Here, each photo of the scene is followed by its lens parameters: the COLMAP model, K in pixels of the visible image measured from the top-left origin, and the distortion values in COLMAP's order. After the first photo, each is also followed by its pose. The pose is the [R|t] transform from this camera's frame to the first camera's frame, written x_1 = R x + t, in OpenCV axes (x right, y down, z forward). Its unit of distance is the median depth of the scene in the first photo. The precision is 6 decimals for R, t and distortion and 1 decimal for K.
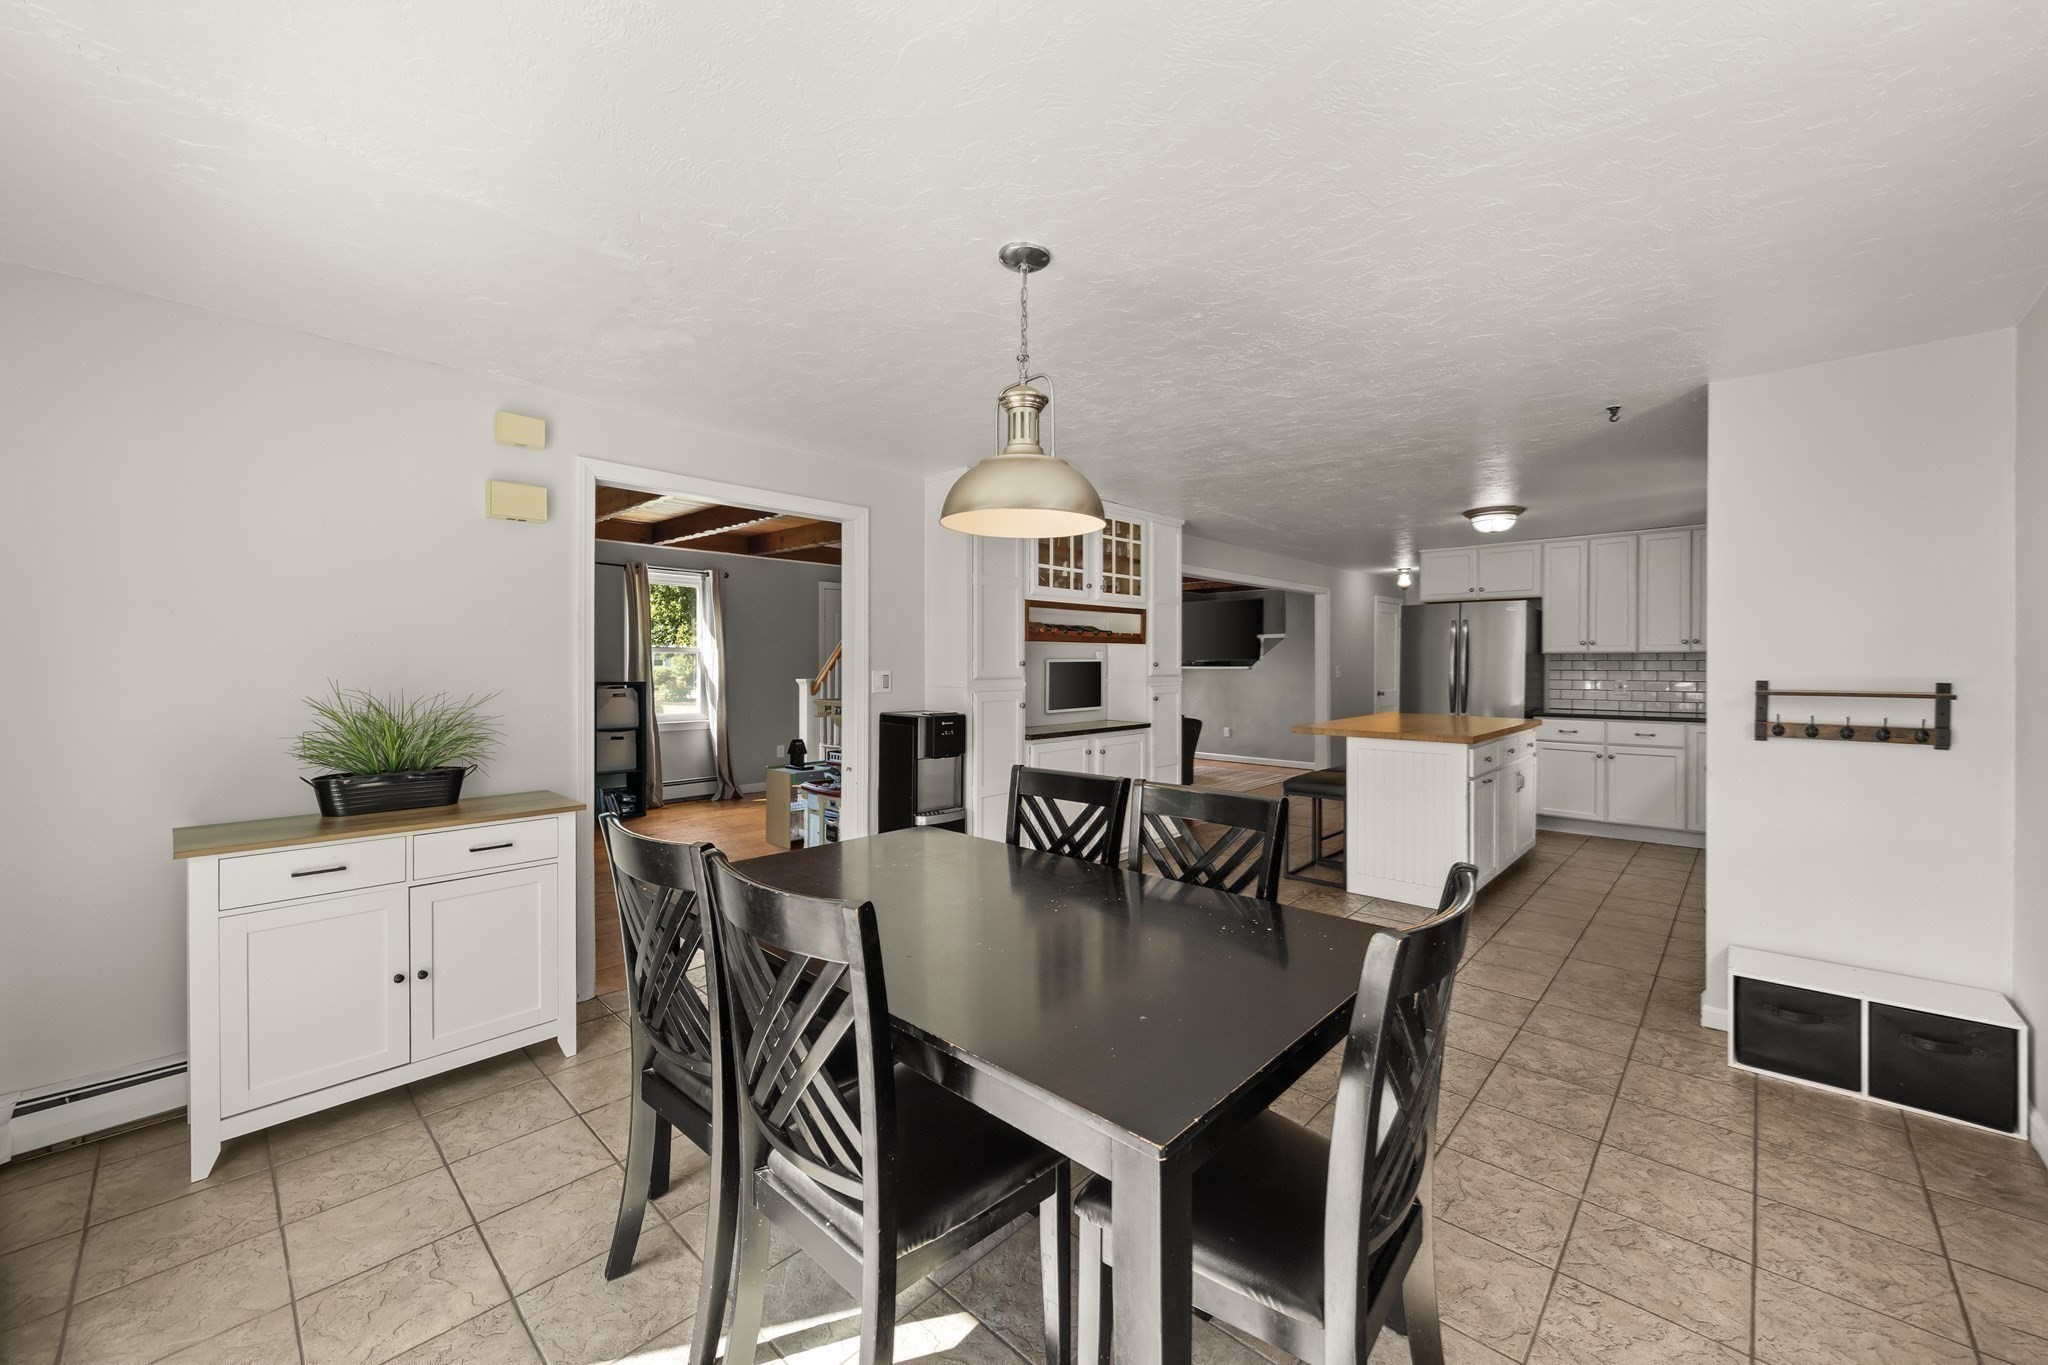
lens RADIAL K [[809.7, 0, 1027.3], [0, 809.7, 674.2], [0, 0, 1]] dist [0.006706, -0.000340]
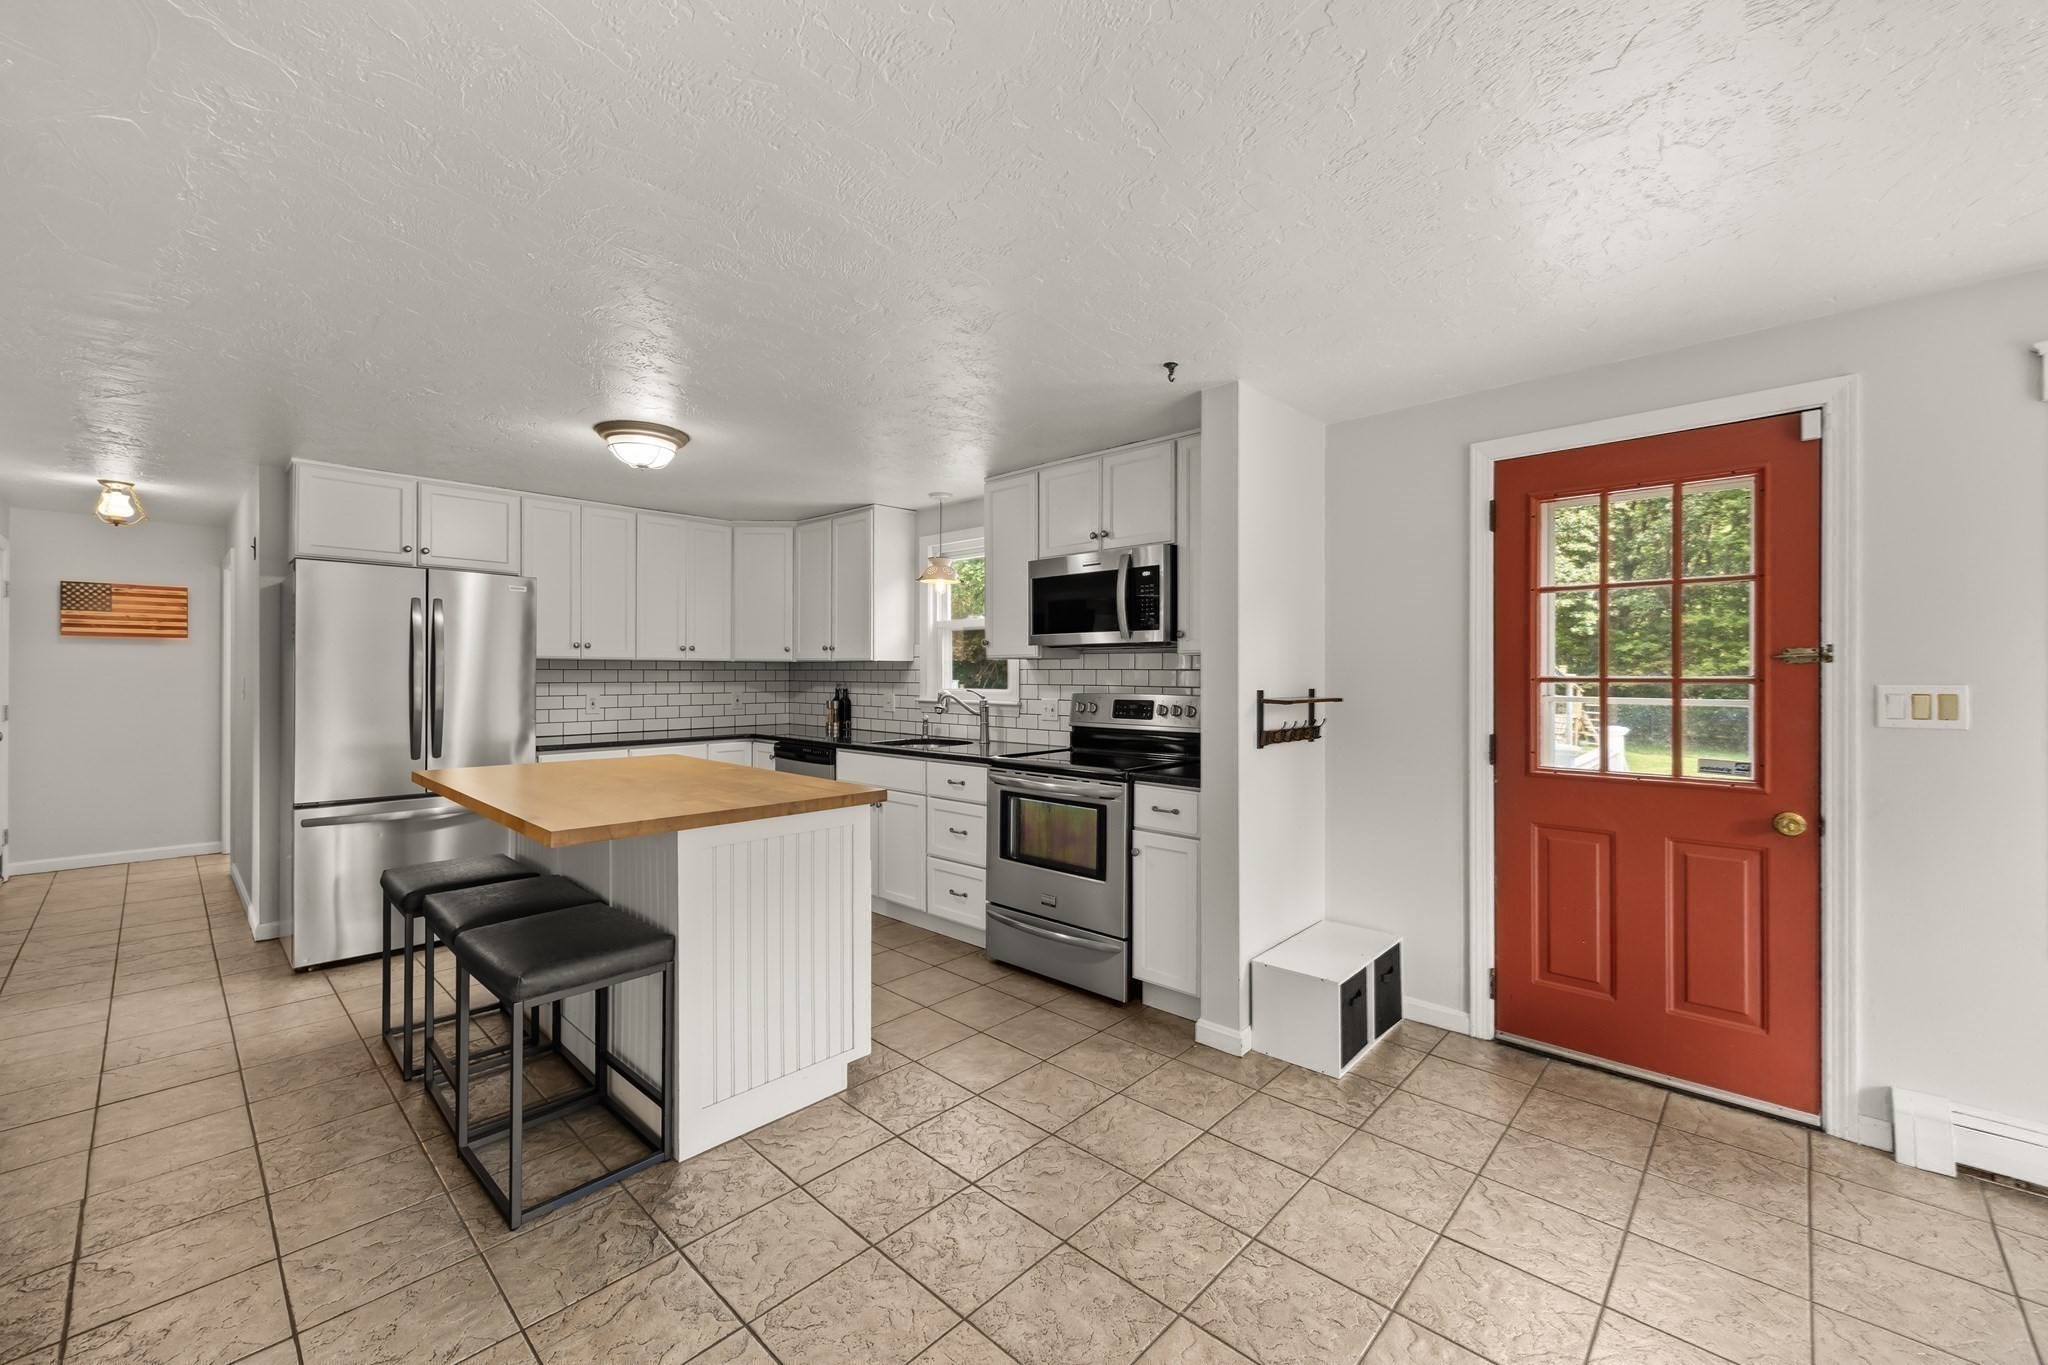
lens RADIAL K [[809.7, 0, 1027.3], [0, 809.7, 674.2], [0, 0, 1]] dist [0.006706, -0.000340]
pose [[-0.008480, 0.003982, 0.999956, -0.119630], [0.010762, 0.999935, -0.003891, -0.011184], [-0.999906, 0.010729, -0.008523, 1.298395]]
